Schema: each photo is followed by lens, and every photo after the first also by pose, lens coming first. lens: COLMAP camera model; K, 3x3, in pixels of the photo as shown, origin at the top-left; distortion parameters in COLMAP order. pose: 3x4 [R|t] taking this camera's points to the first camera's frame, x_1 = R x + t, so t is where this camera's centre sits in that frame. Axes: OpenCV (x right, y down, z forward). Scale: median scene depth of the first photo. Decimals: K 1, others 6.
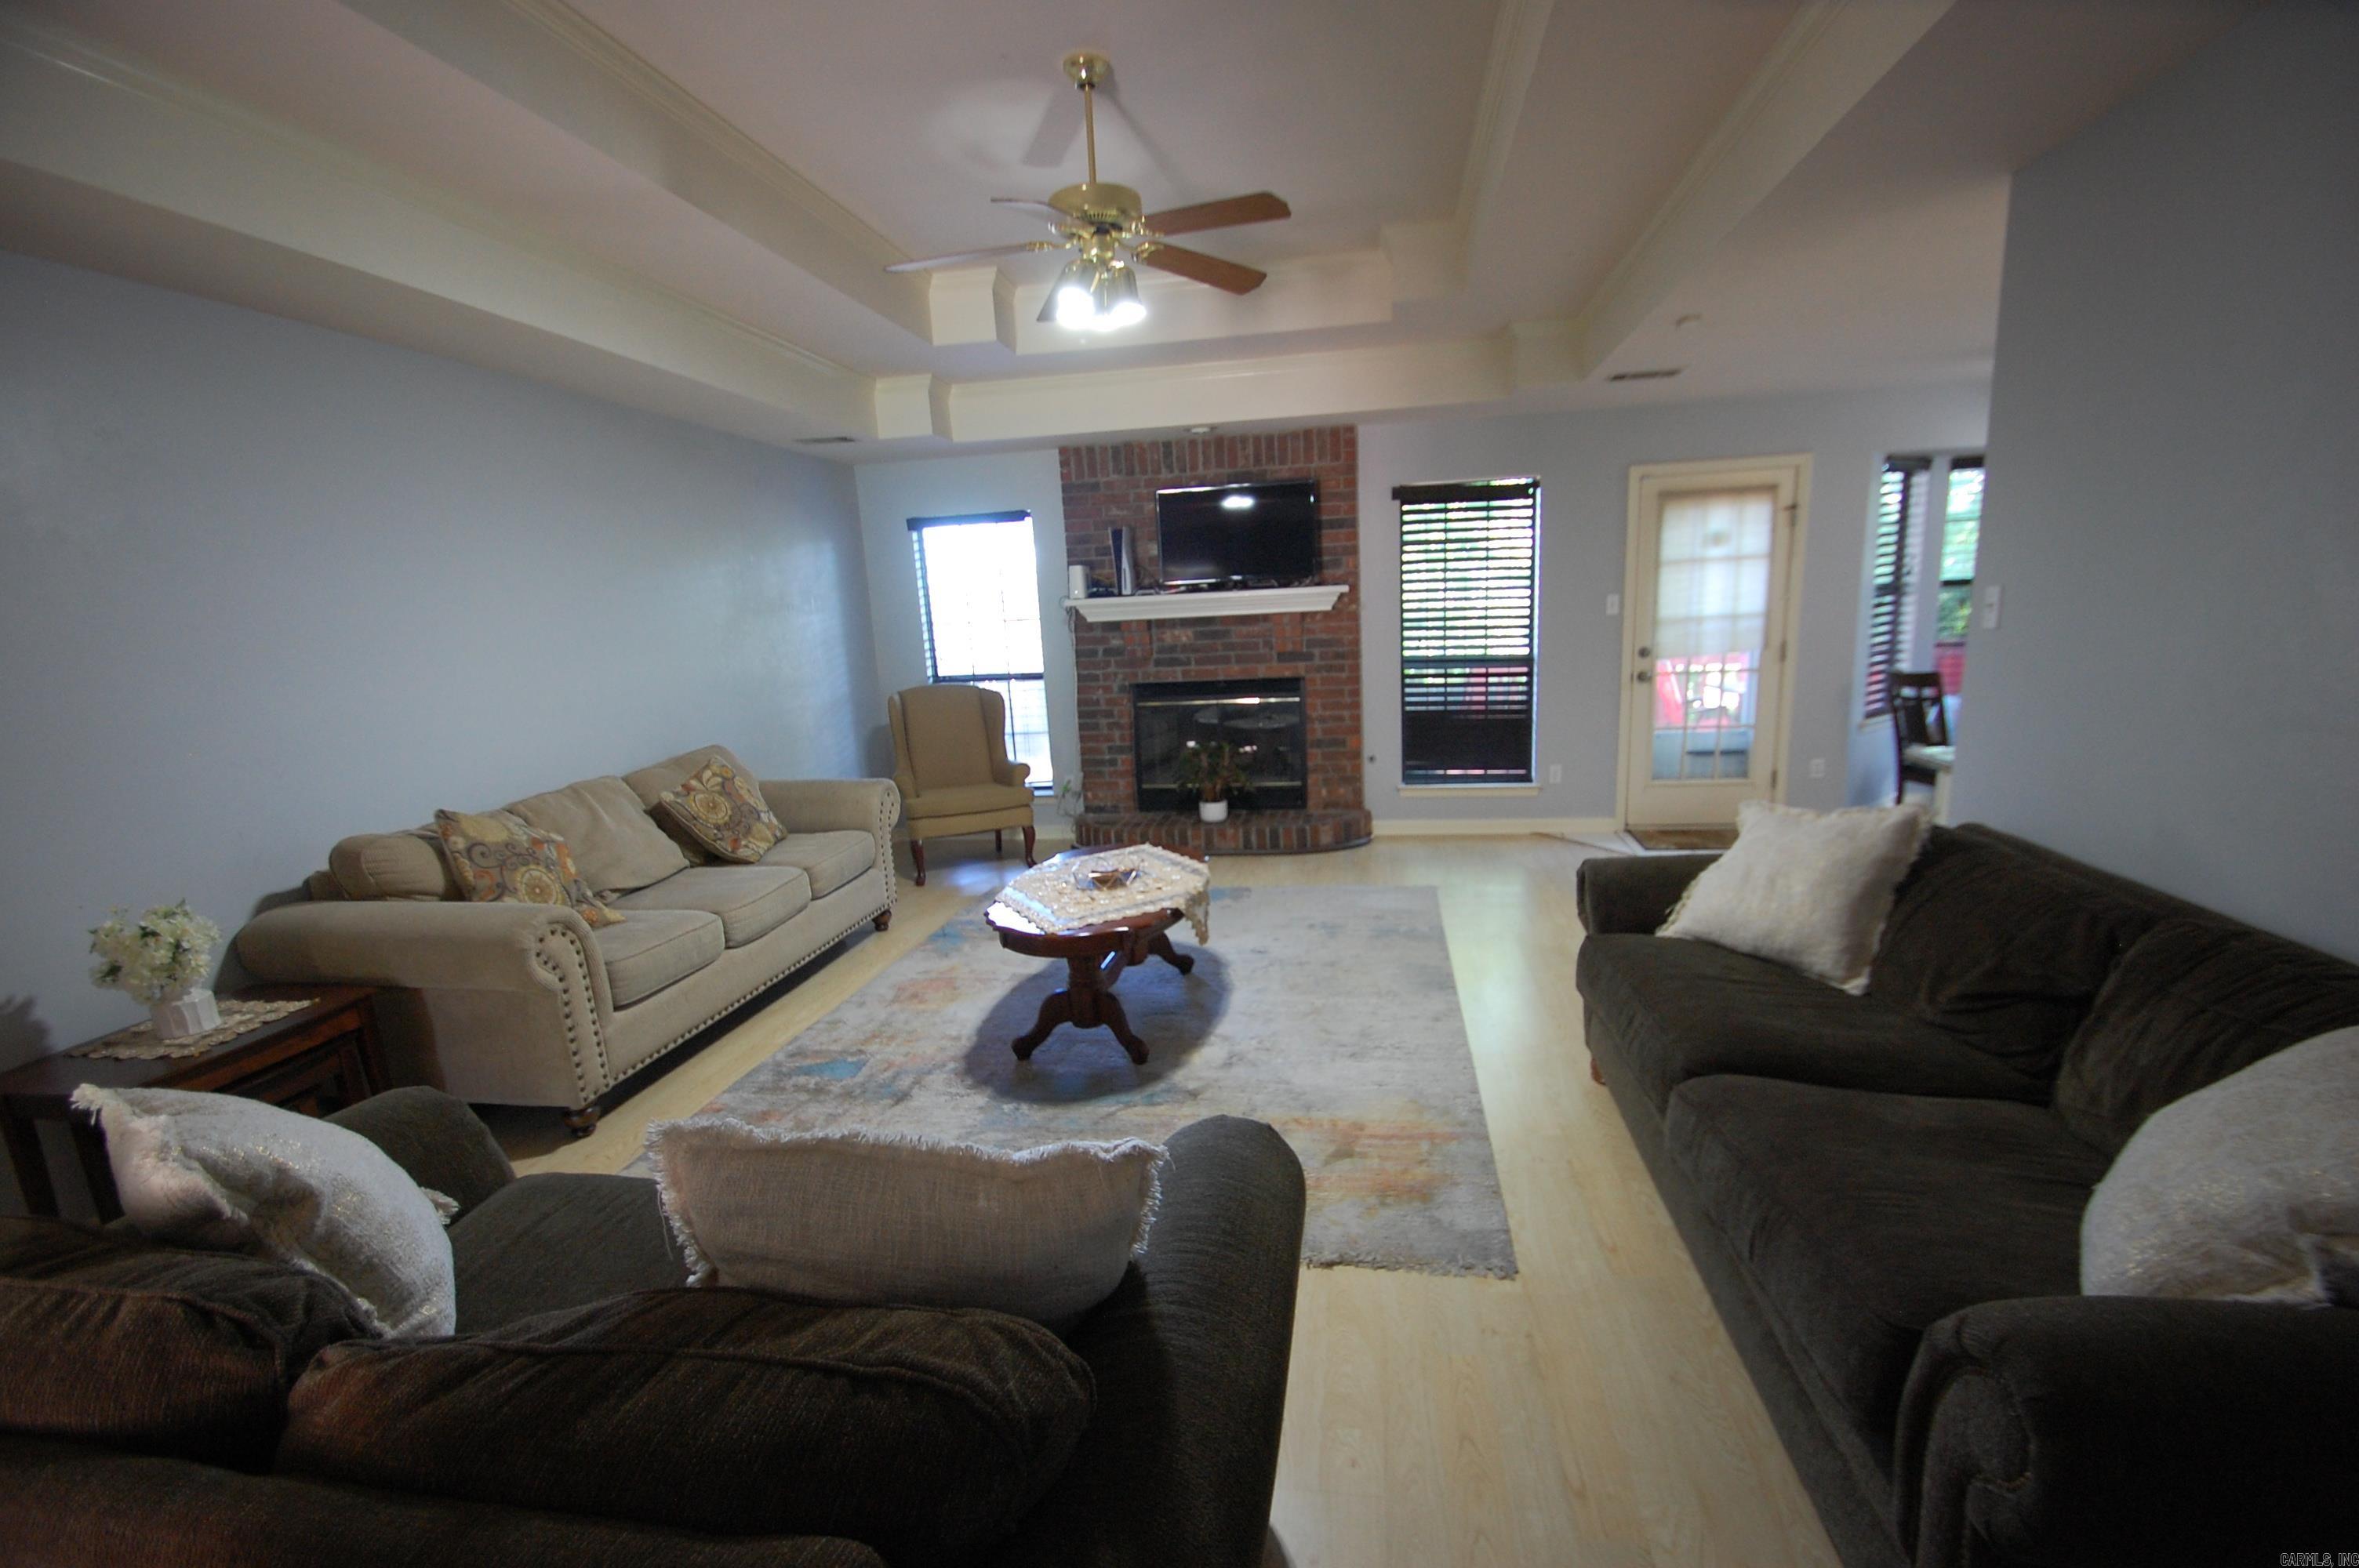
lens RADIAL K [[1033.7, 0, 1198.1], [0, 1033.7, 837.1], [0, 0, 1]] dist [0.018366, -0.020095]
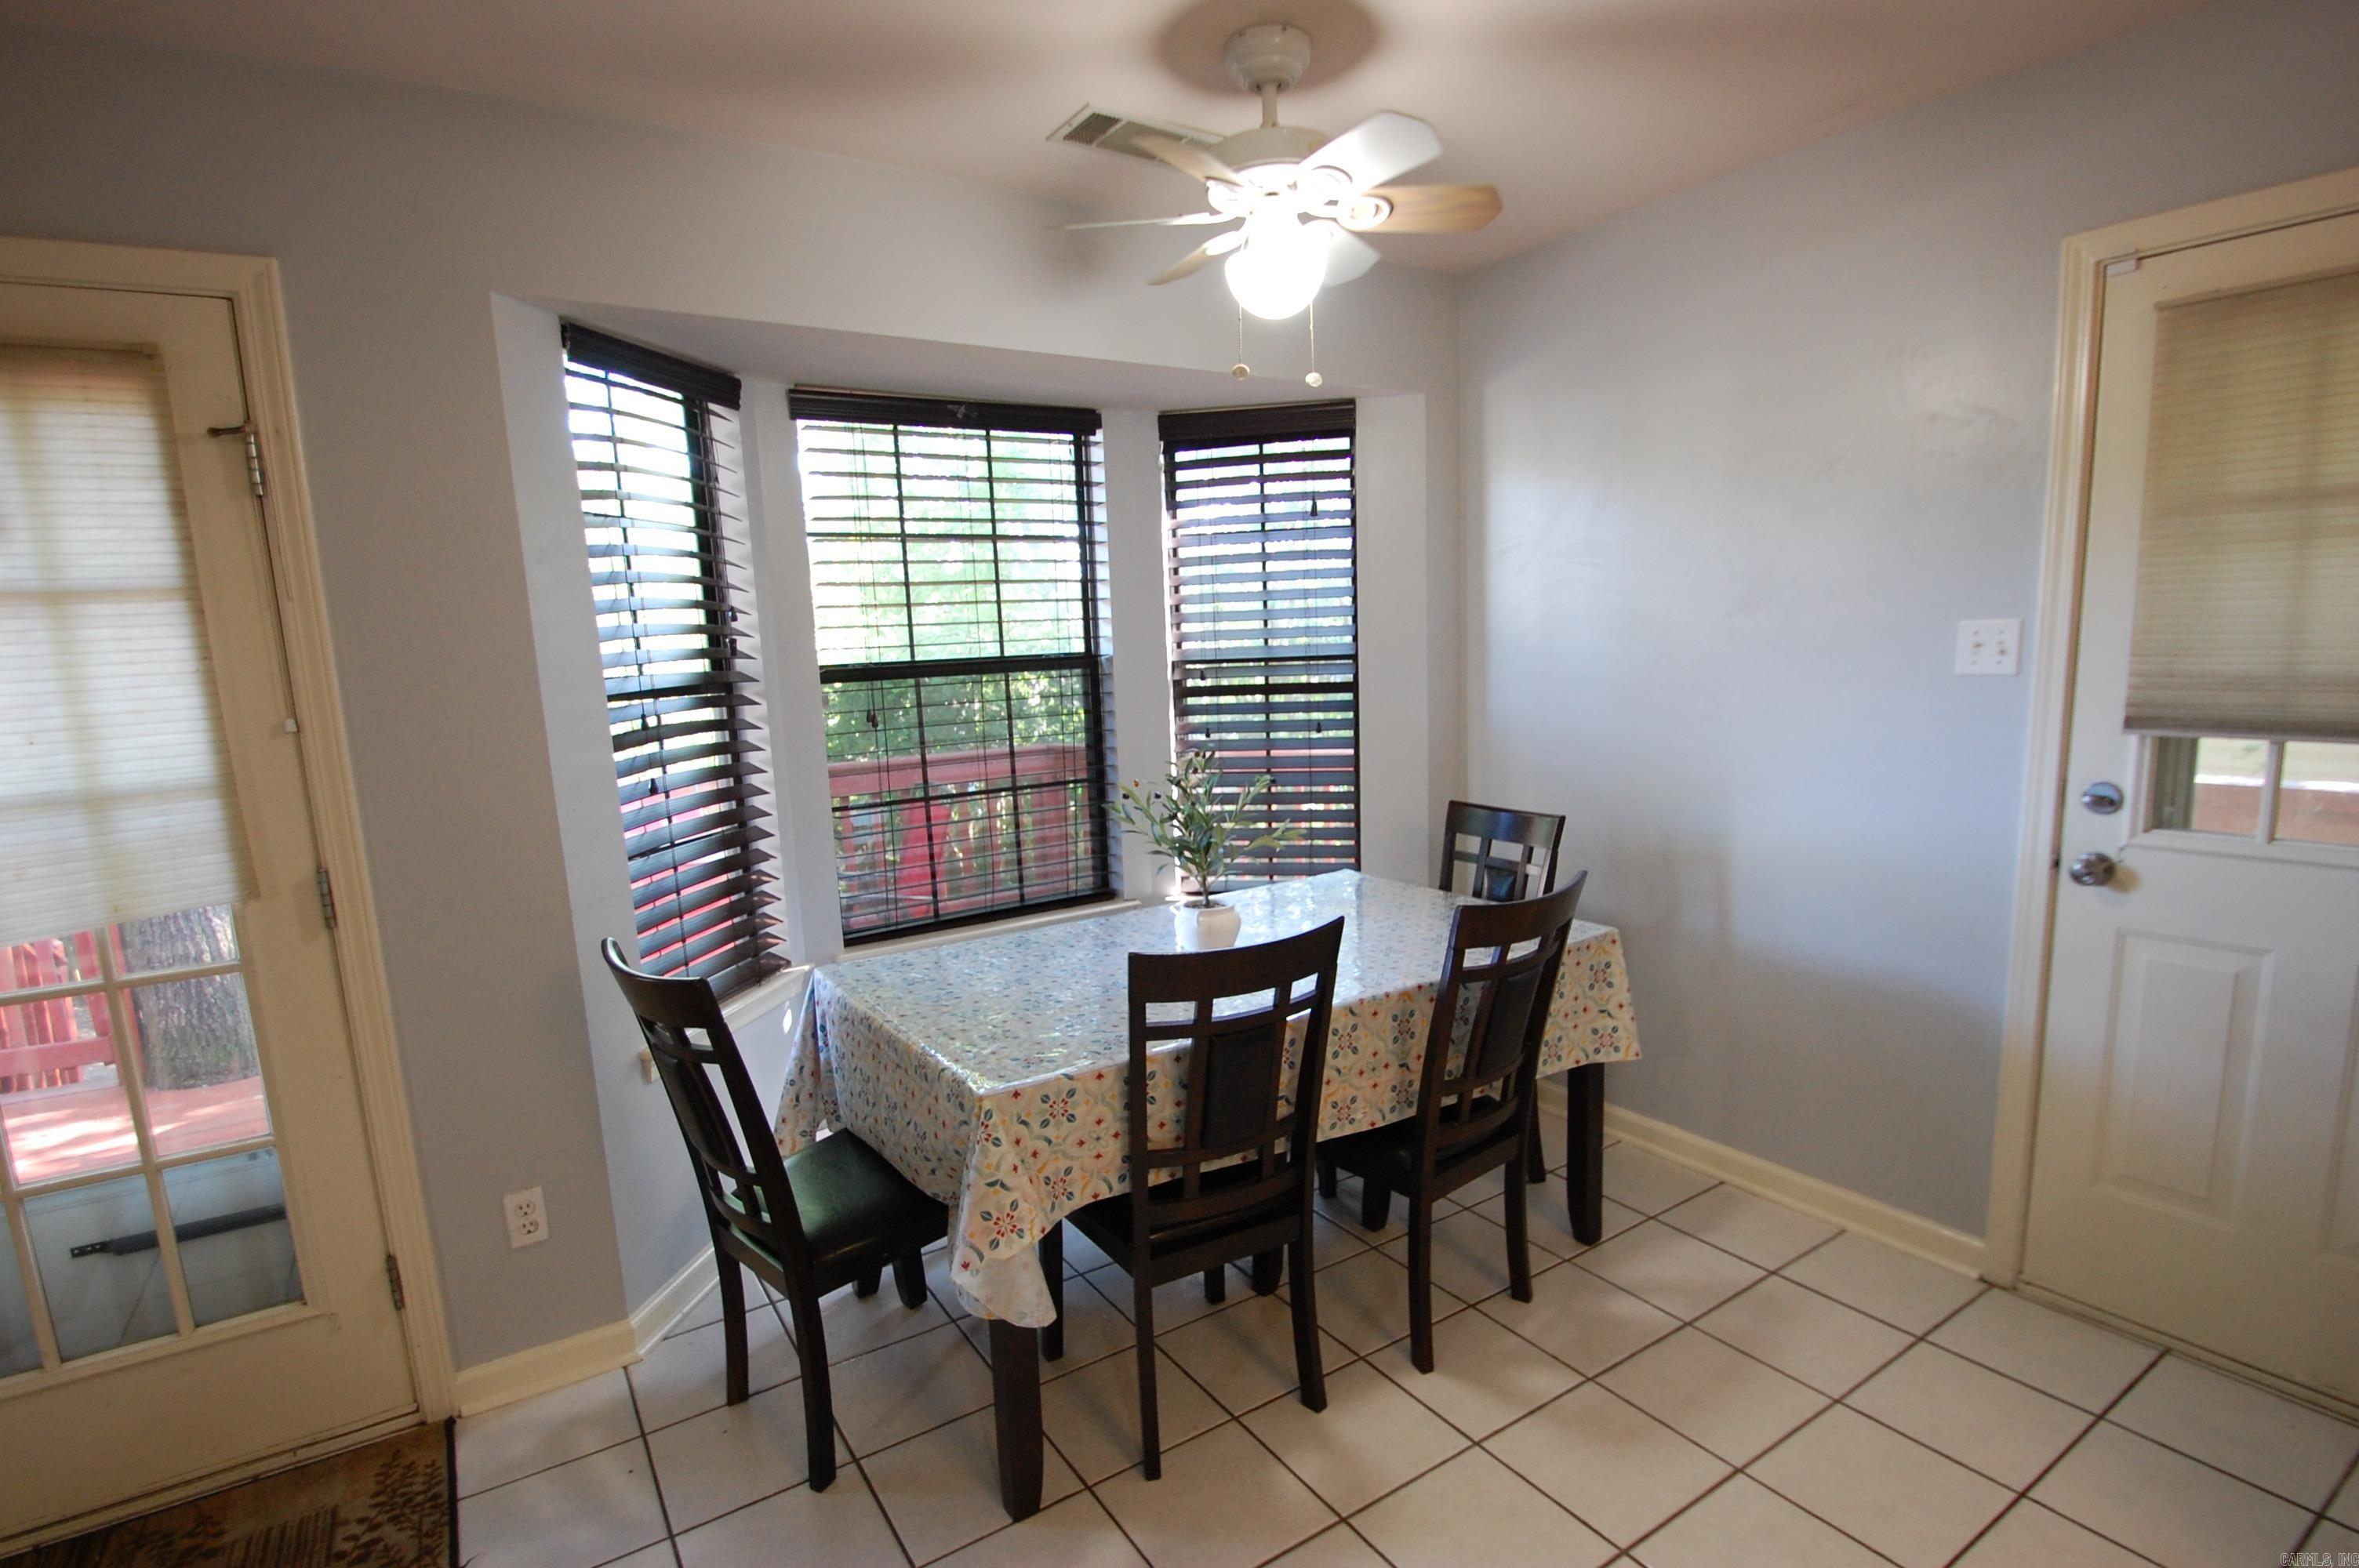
lens RADIAL K [[1151.2, 0, 1187.1], [0, 1151.2, 844.3], [0, 0, 1]] dist [-0.023249, -0.000496]
pose [[0.739076, -0.100898, 0.666023, 0.516504], [0.147443, 0.988974, -0.013792, -0.148437], [-0.657288, 0.108393, 0.745803, 0.562001]]
